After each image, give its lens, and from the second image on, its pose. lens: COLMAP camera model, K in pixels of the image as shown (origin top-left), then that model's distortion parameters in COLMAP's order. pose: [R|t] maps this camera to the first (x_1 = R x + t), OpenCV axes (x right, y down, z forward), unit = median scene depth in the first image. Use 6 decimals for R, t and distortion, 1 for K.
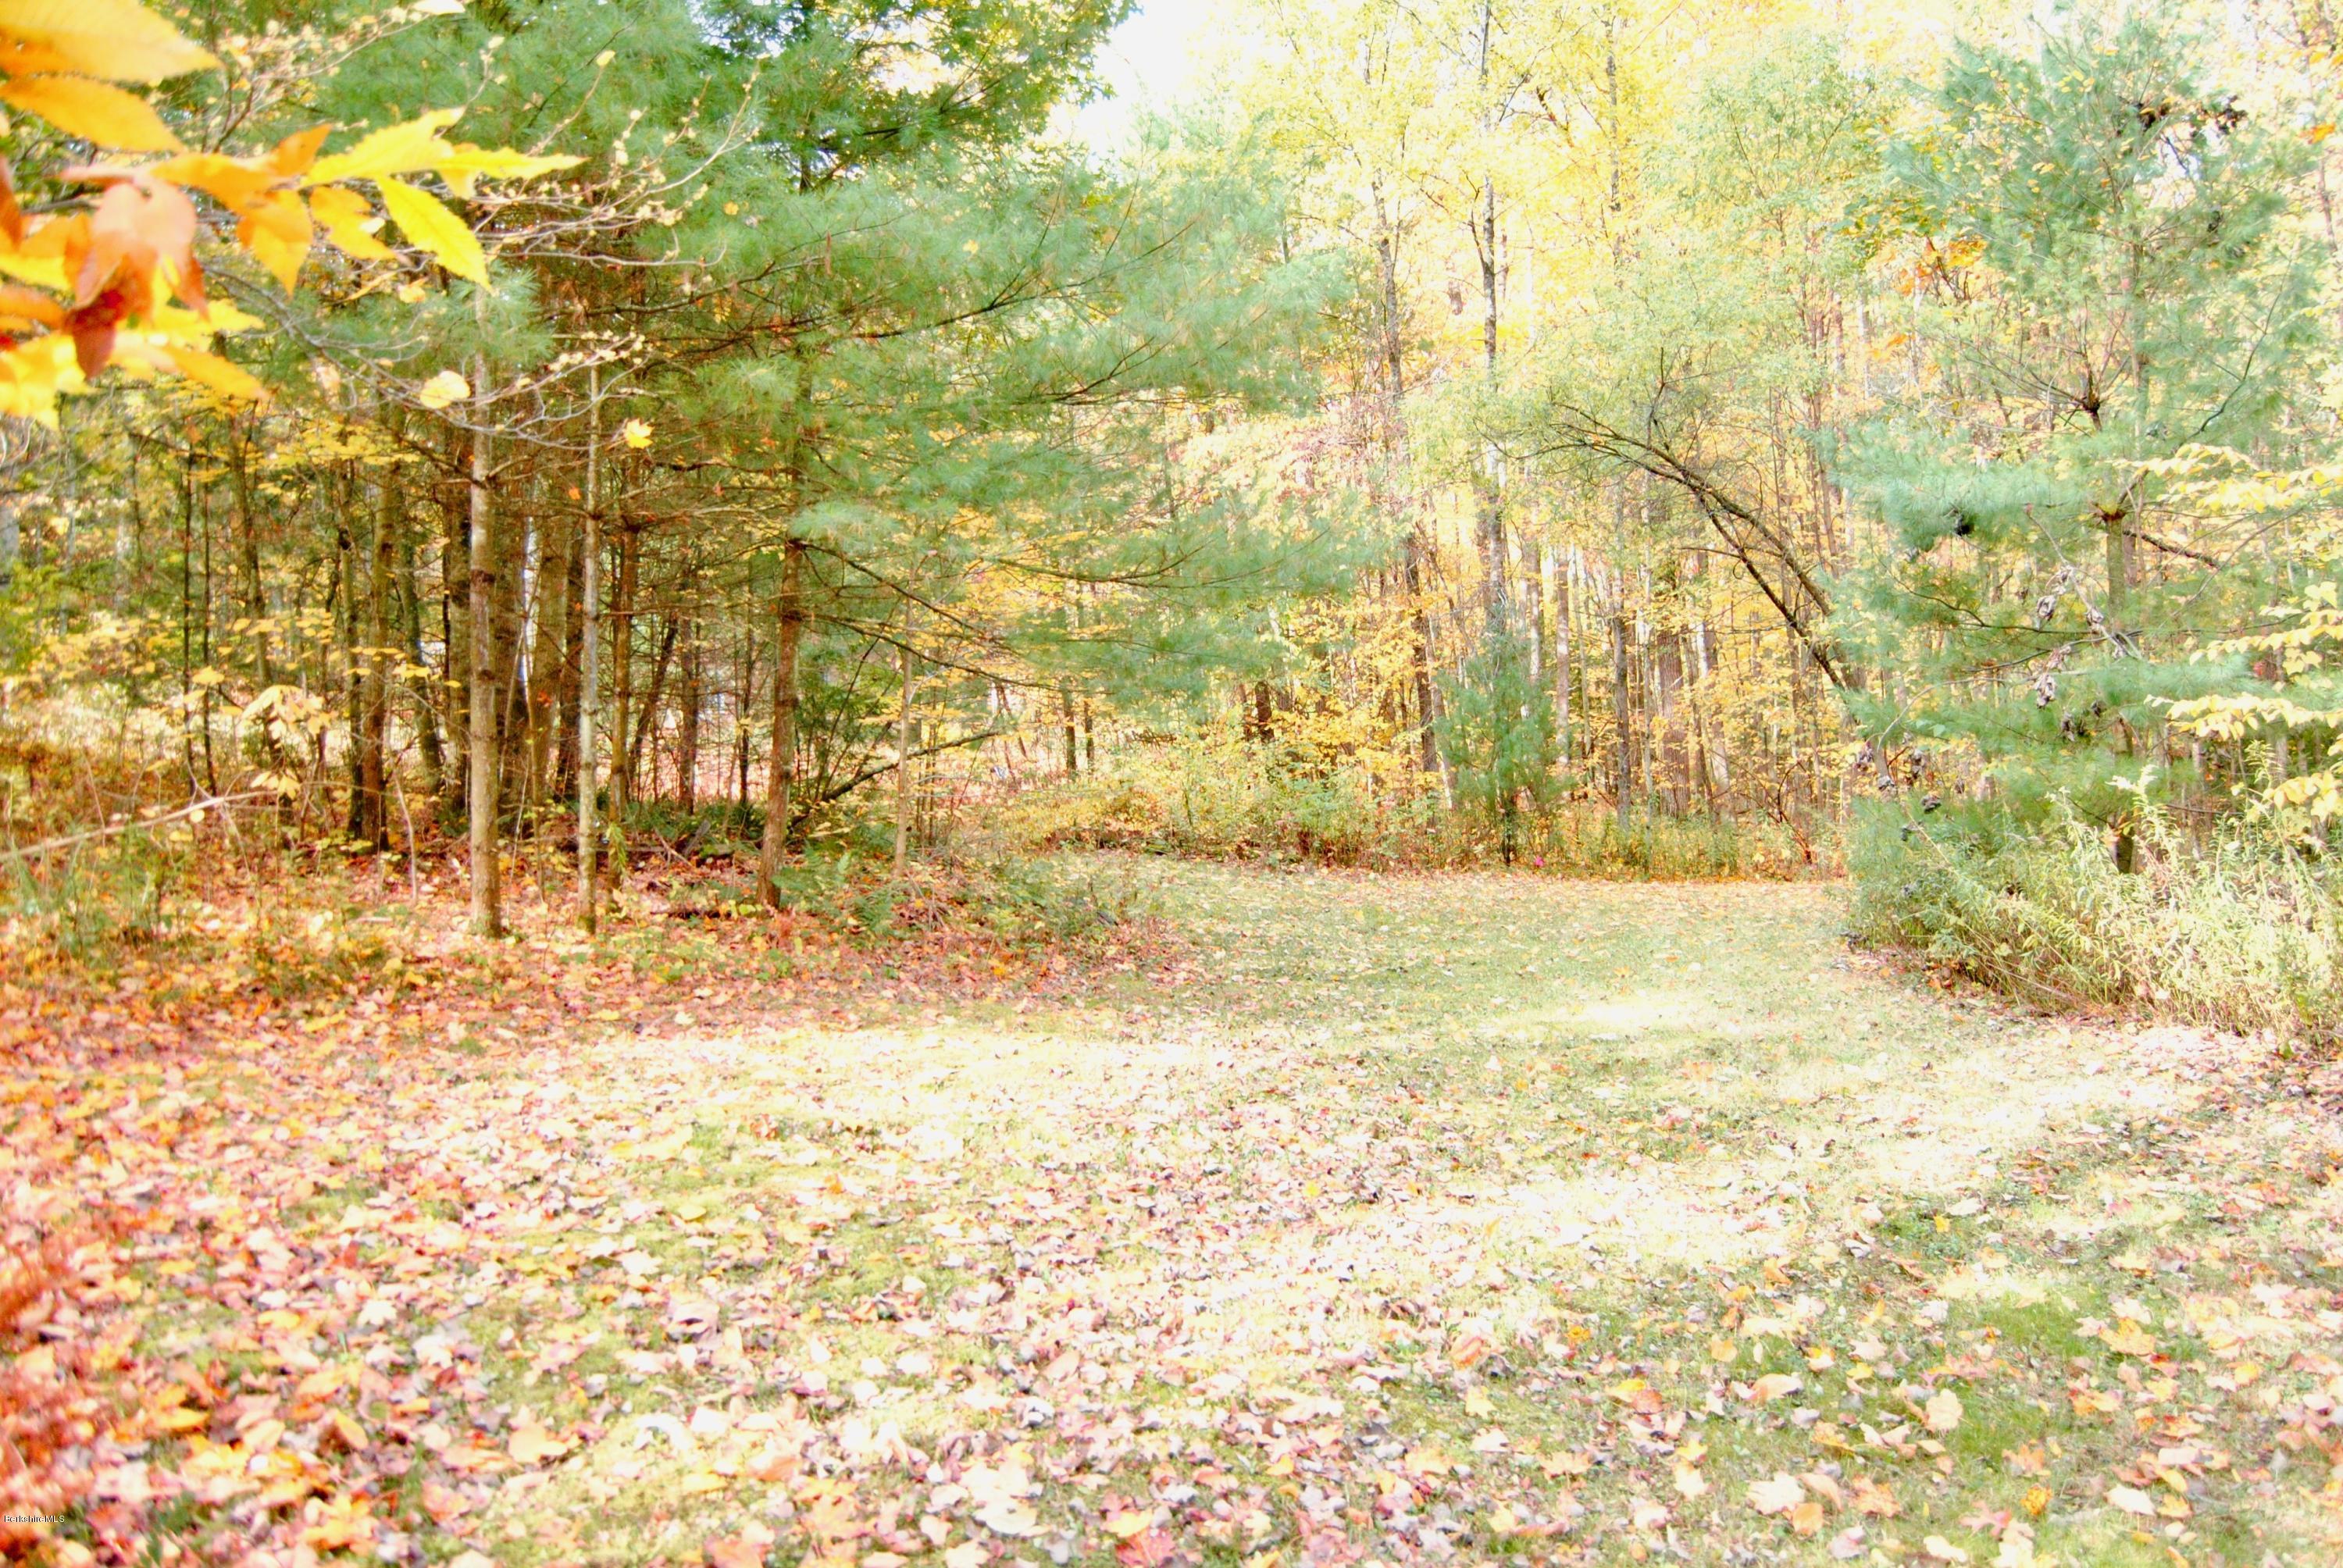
lens RADIAL K [[1841.2, 0, 1166.3], [0, 1841.2, 755.2], [0, 0, 1]] dist [-0.083225, 0.011572]
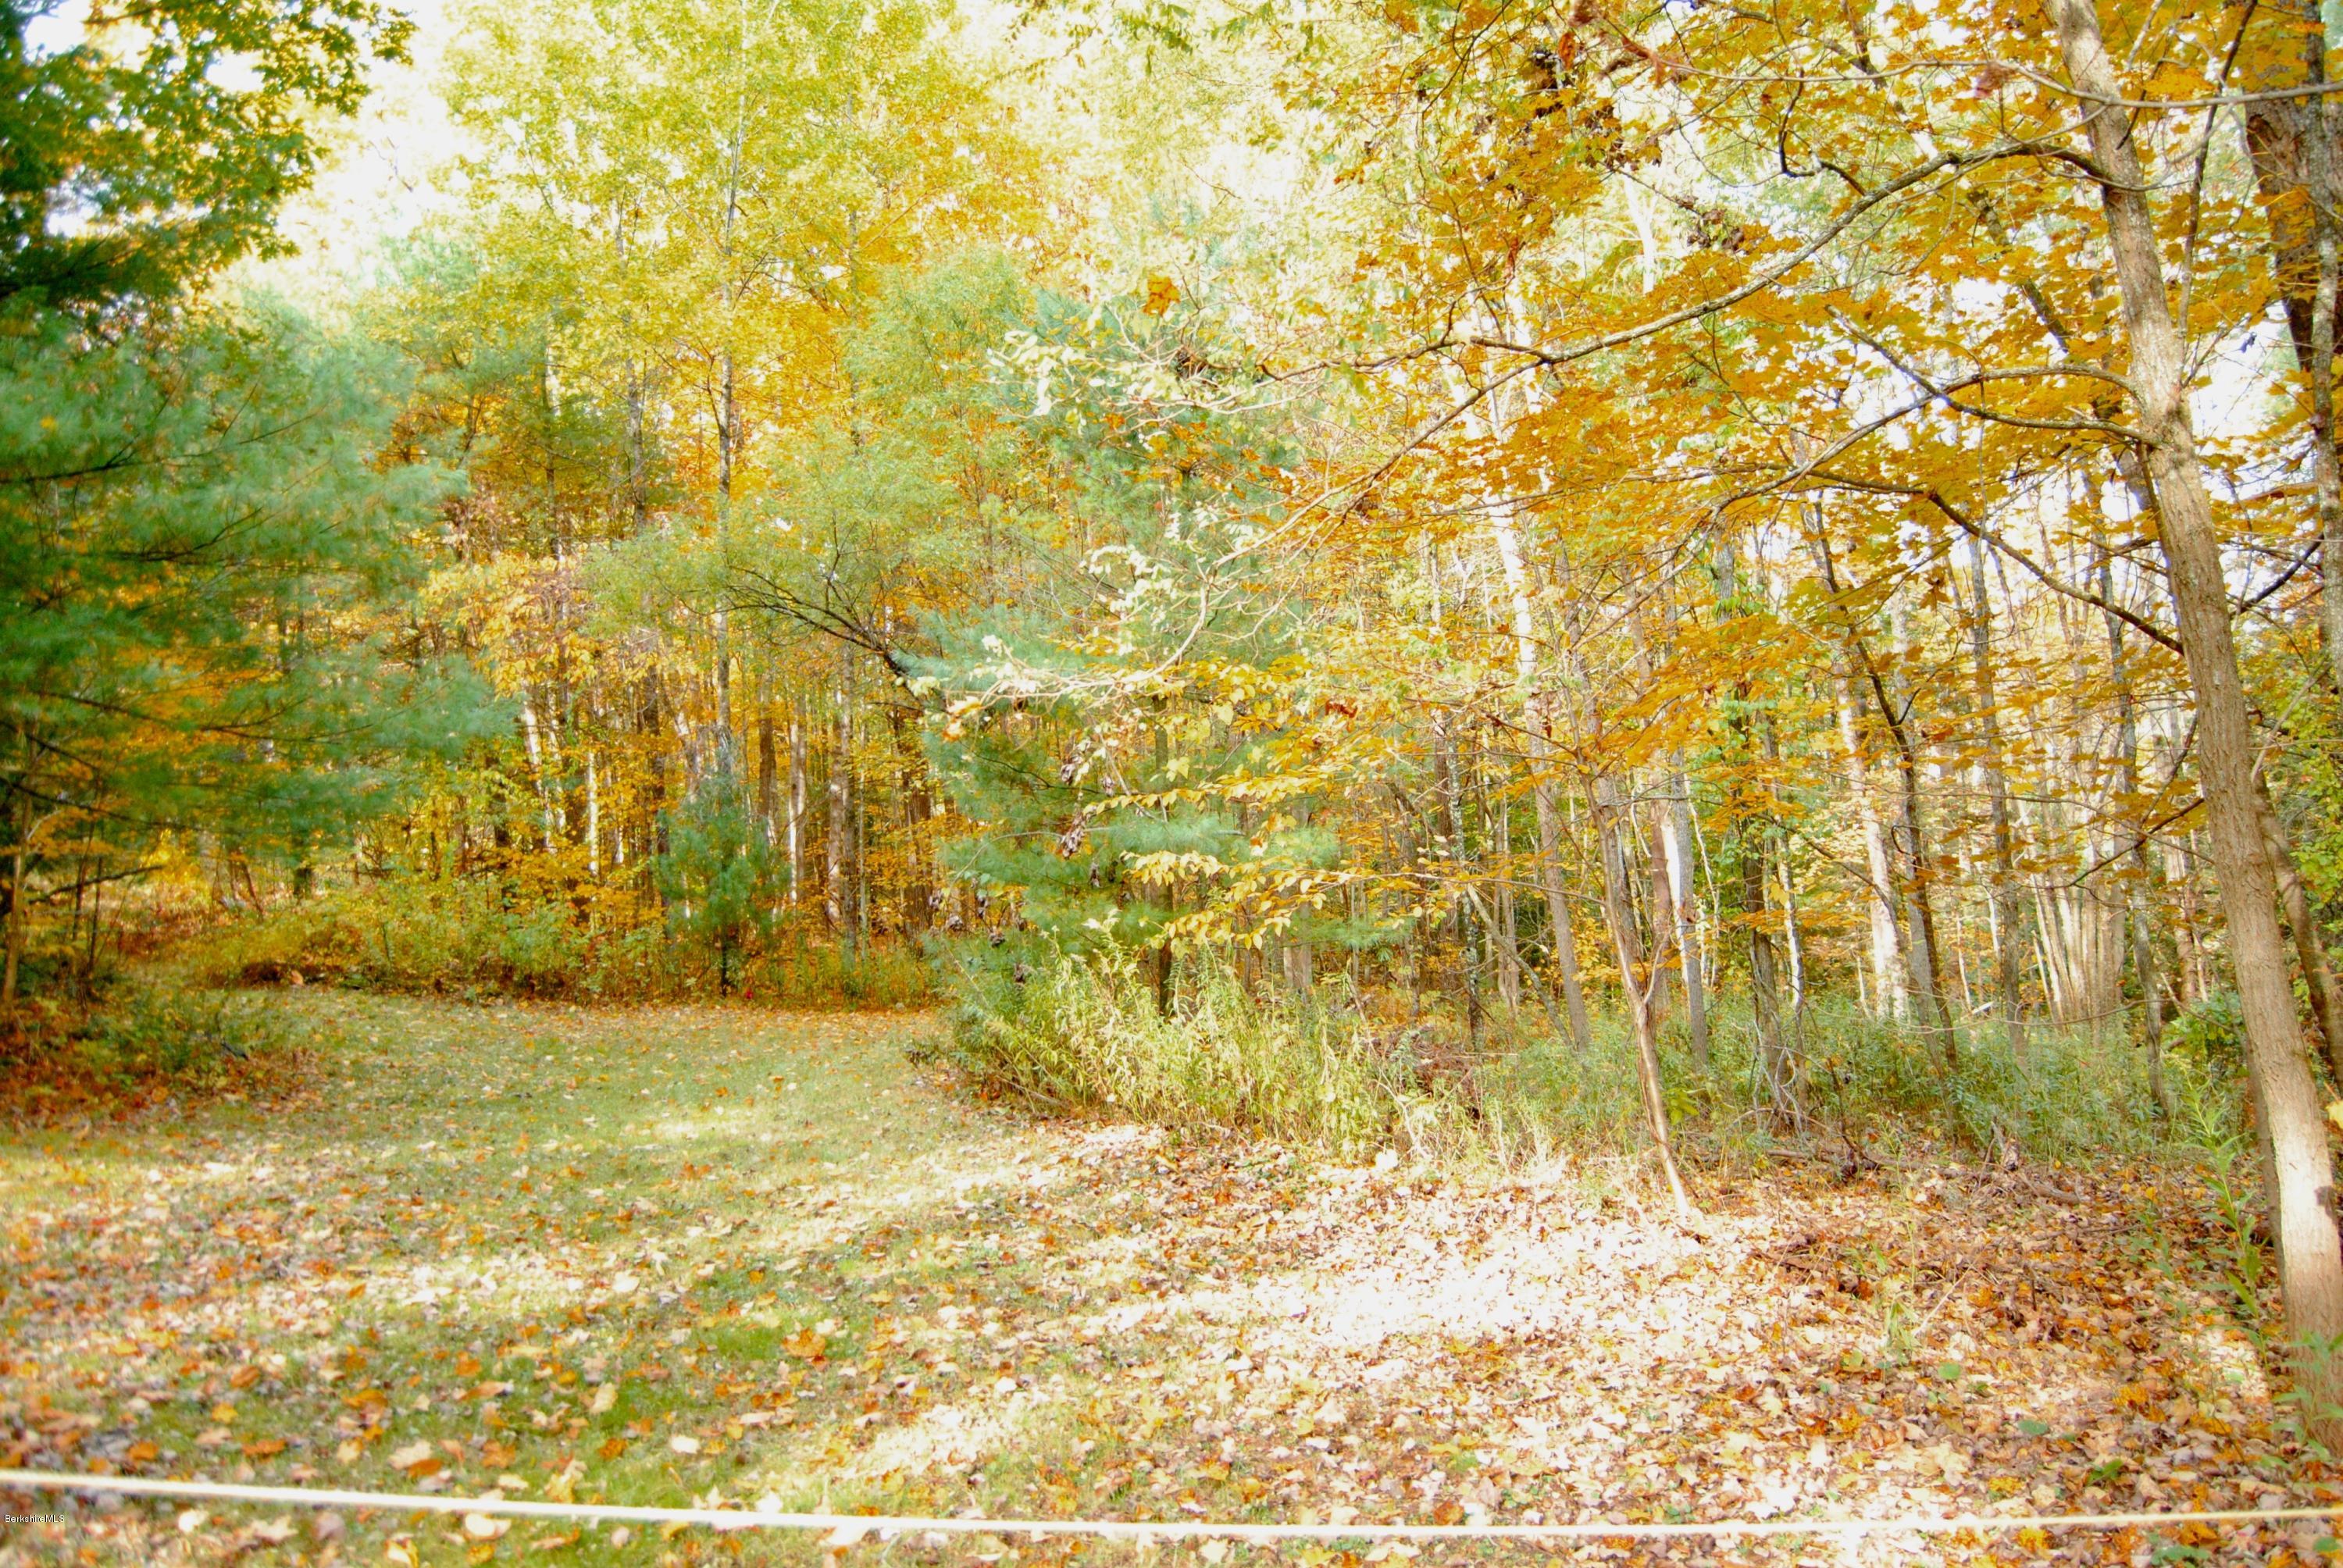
lens RADIAL K [[1841.2, 0, 1166.3], [0, 1841.2, 755.2], [0, 0, 1]] dist [-0.083225, 0.011572]
pose [[0.937292, 0.030273, 0.347228, 0.065408], [-0.005251, 0.997334, -0.072780, -0.003571], [-0.348506, 0.066393, 0.934952, -0.081622]]
